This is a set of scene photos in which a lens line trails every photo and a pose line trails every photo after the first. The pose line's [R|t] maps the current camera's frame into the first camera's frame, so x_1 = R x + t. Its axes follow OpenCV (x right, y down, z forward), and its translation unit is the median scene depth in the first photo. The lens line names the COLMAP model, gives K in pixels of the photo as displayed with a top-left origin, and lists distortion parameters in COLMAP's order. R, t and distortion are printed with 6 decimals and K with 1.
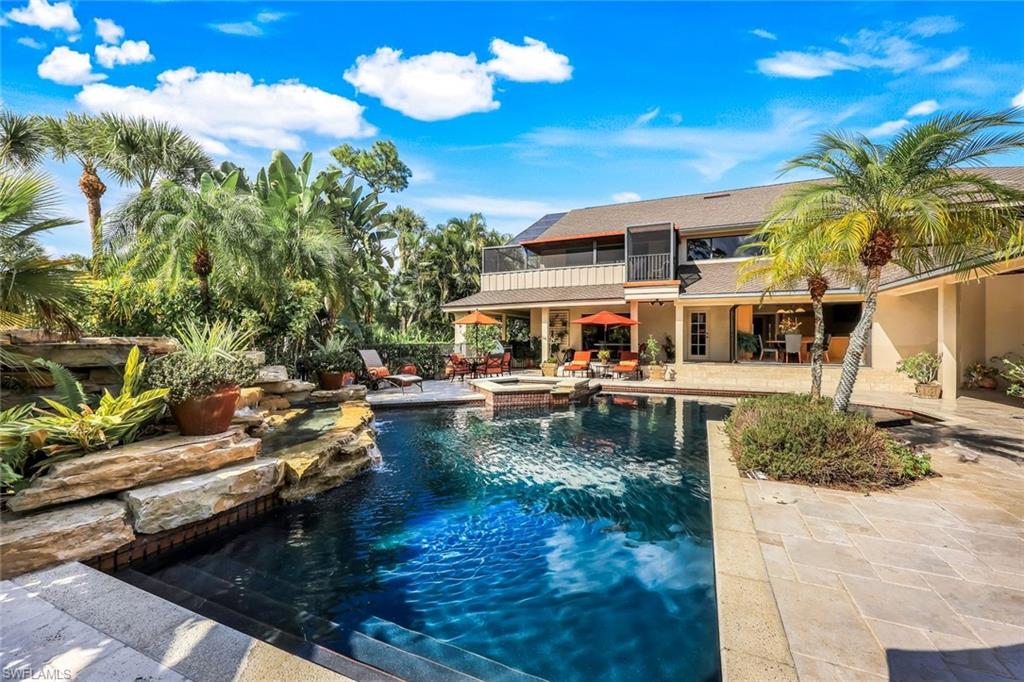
lens RADIAL K [[418.6, 0, 512.0], [0, 418.6, 341.0], [0, 0, 1]] dist [0.000745, -0.000043]
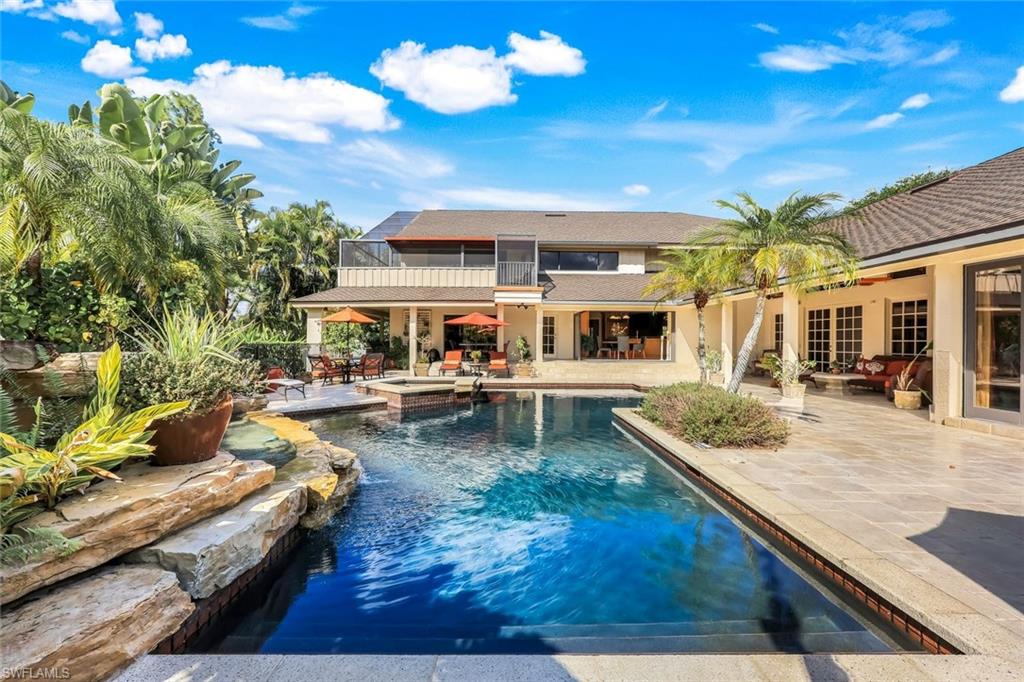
lens RADIAL K [[413.7, 0, 512.0], [0, 413.7, 341.0], [0, 0, 1]] dist [0.002693, -0.000004]
pose [[0.914116, 0.004649, 0.405425, -0.120359], [-0.004224, 0.999989, -0.001945, 0.001457], [-0.405430, 0.000066, 0.914126, 0.020841]]
